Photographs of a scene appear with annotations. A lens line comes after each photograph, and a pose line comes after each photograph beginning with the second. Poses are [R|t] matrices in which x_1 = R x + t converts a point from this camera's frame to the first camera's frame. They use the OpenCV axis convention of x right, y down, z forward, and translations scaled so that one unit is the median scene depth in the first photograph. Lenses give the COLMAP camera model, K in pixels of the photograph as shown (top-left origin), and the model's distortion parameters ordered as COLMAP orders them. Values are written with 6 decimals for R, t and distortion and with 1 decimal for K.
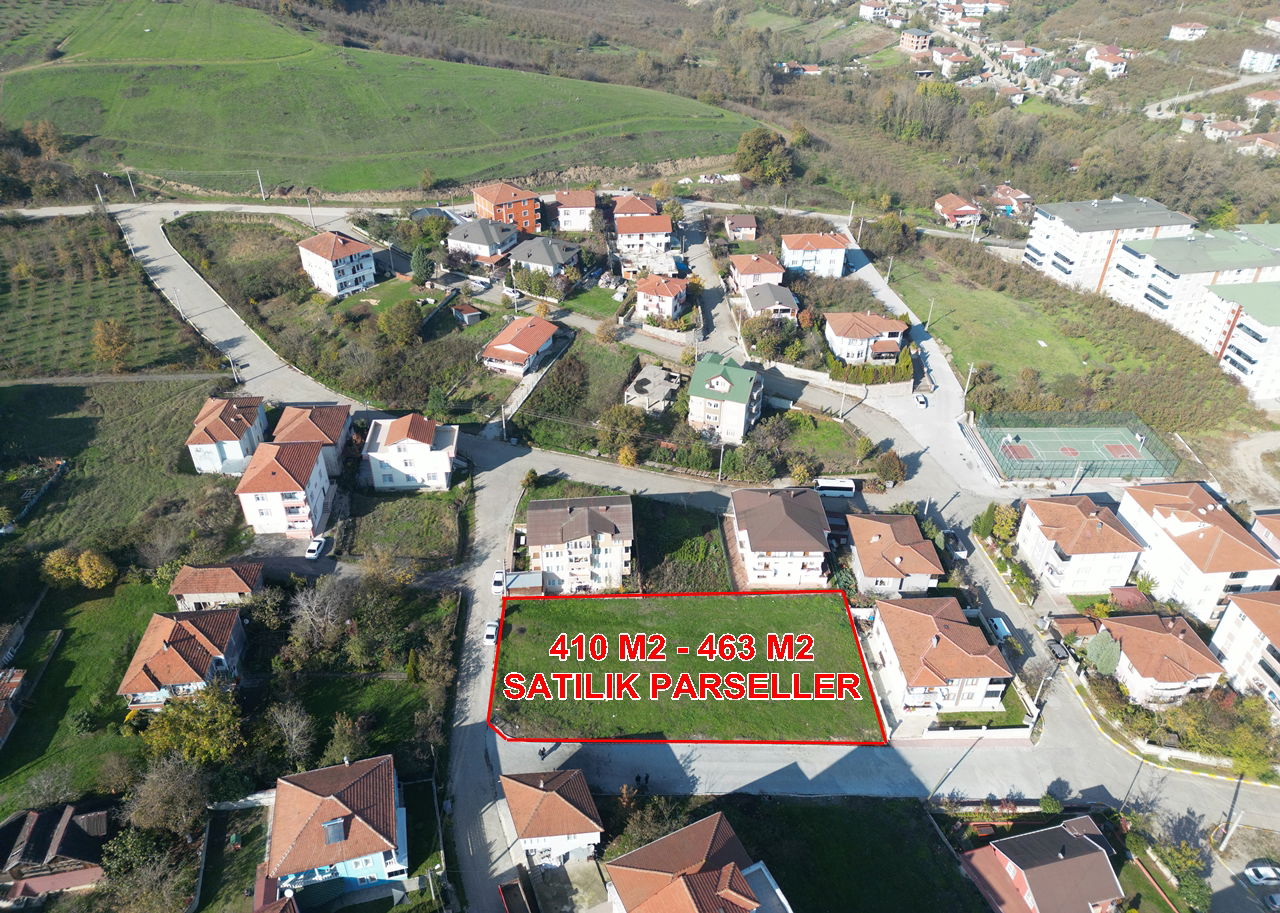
lens RADIAL K [[887.6, 0, 637.6], [0, 887.6, 433.5], [0, 0, 1]] dist [0.079671, -0.071641]
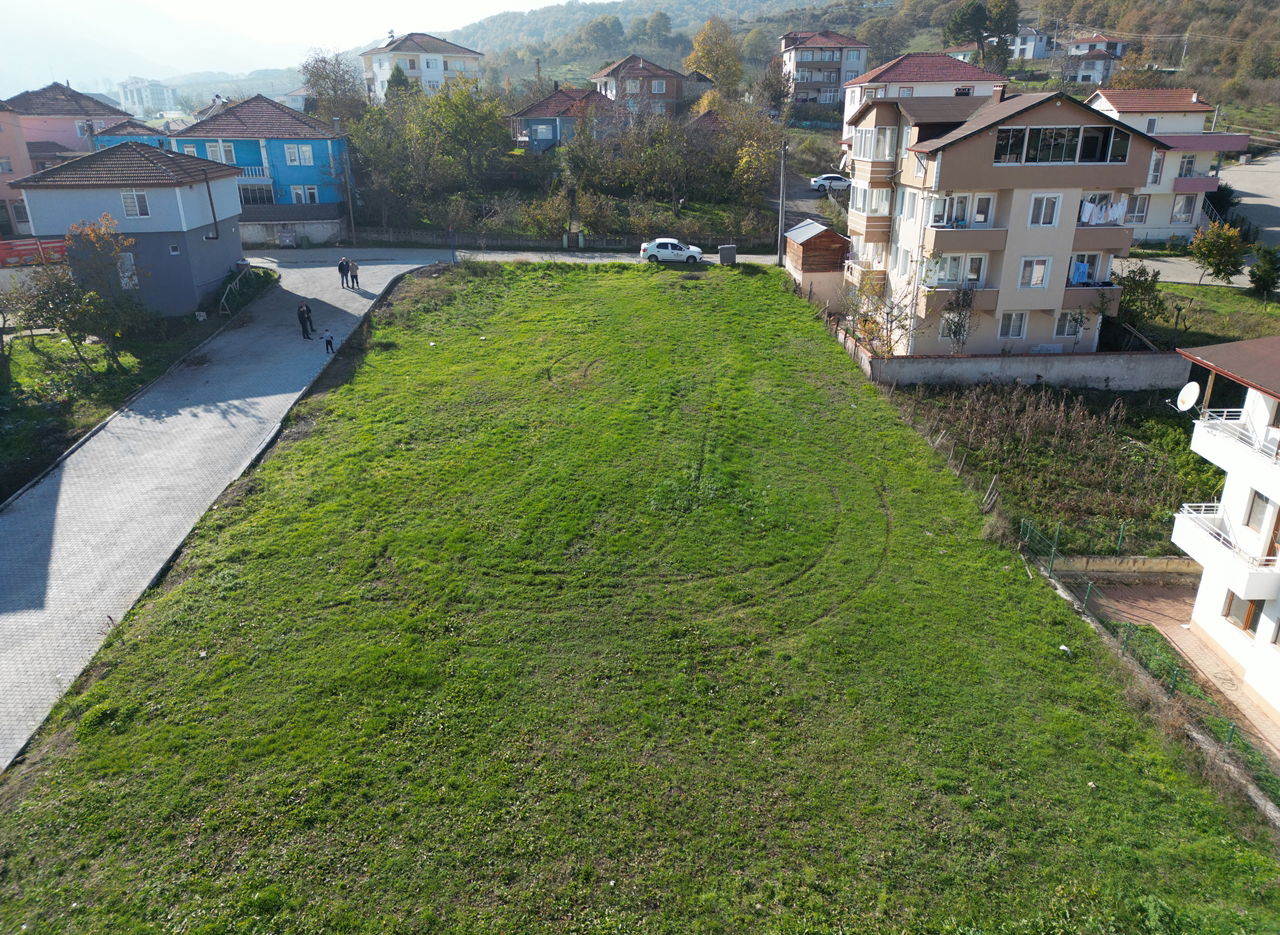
lens RADIAL K [[916.2, 0, 640.0], [0, 916.2, 467.5], [0, 0, 1]] dist [0.040195, 0.000285]
pose [[-0.058785, 0.360709, -0.930824, 0.213732], [-0.541502, 0.771813, 0.333287, 0.101141], [0.838642, 0.523635, 0.149954, 0.609625]]
